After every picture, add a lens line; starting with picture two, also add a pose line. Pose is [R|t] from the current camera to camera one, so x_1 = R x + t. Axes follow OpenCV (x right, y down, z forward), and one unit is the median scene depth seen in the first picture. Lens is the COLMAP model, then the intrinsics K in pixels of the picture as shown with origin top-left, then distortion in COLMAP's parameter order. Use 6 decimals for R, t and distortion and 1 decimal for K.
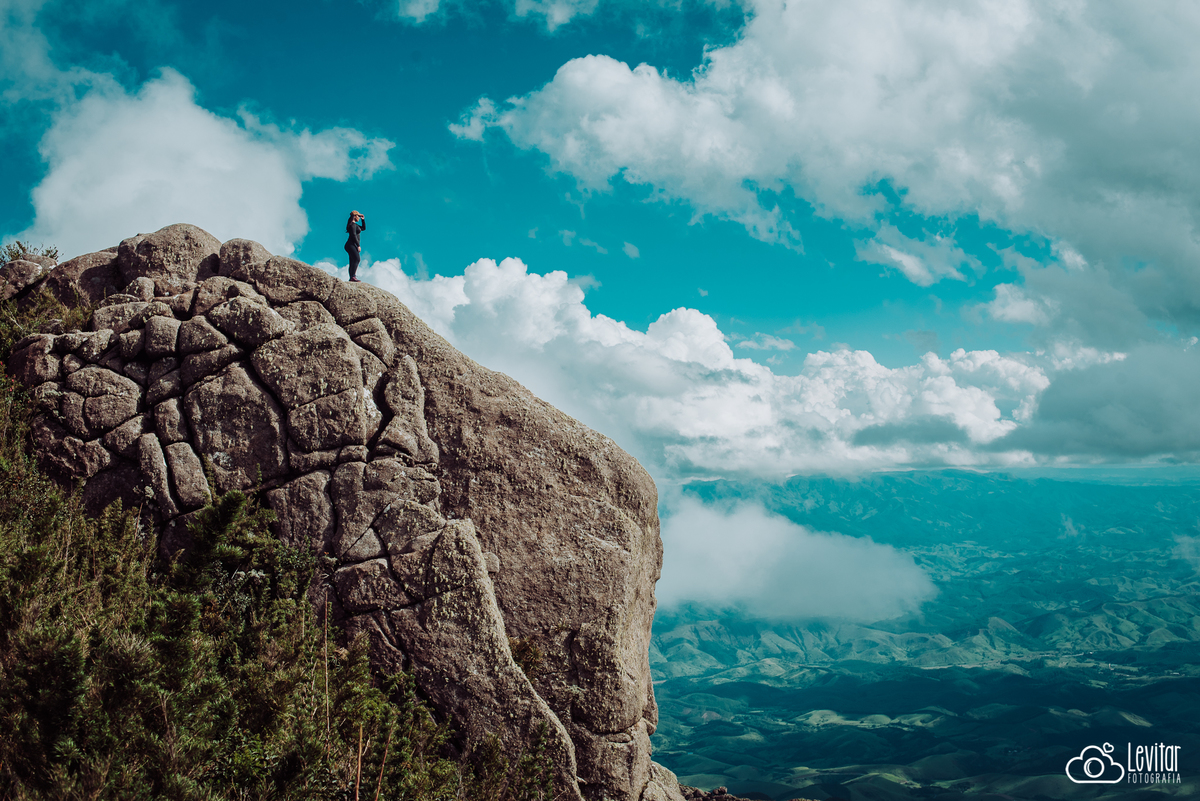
lens RADIAL K [[1789.6, 0, 612.6], [0, 1789.6, 398.7], [0, 0, 1]] dist [-0.134478, 0.000000]
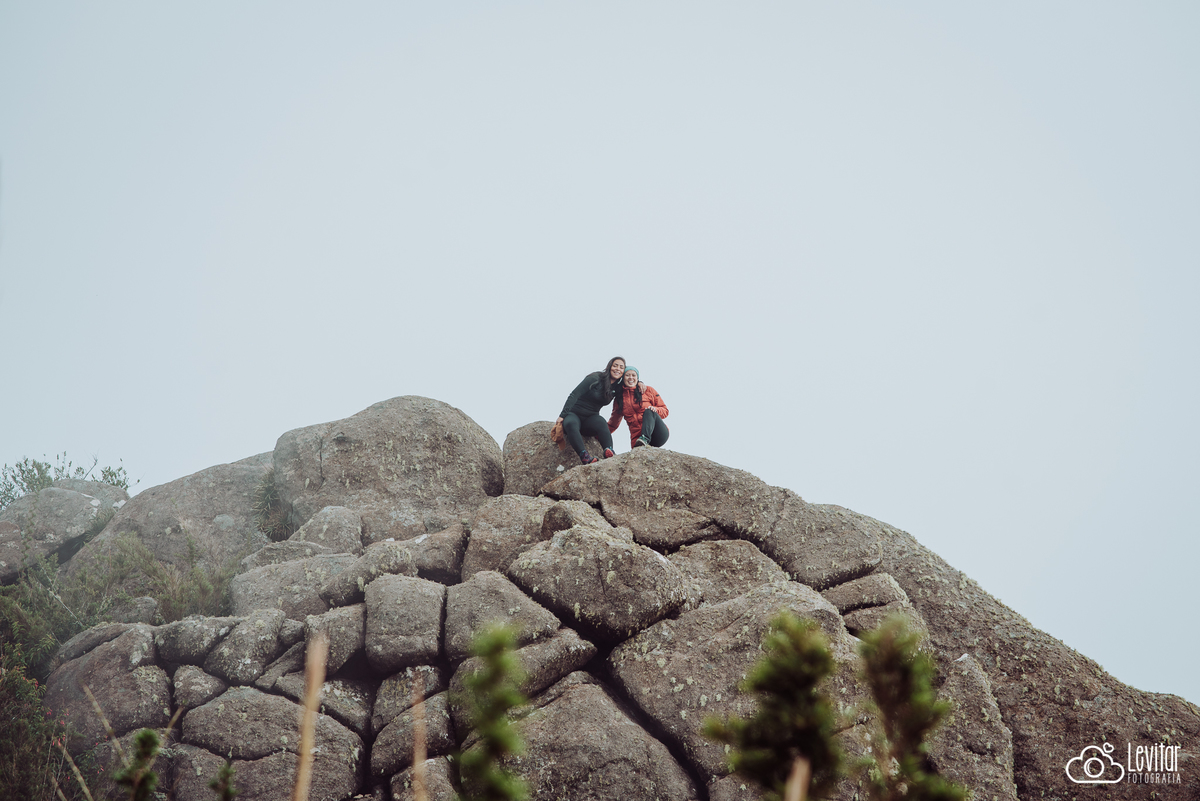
lens RADIAL K [[2940.8, 0, 609.2], [0, 2940.8, 401.3], [0, 0, 1]] dist [0.073545, 0.000000]
pose [[0.996402, -0.027999, -0.079997, -0.146498], [0.013733, 0.984719, -0.173608, 0.039394], [0.083635, 0.171884, 0.981560, 0.287648]]
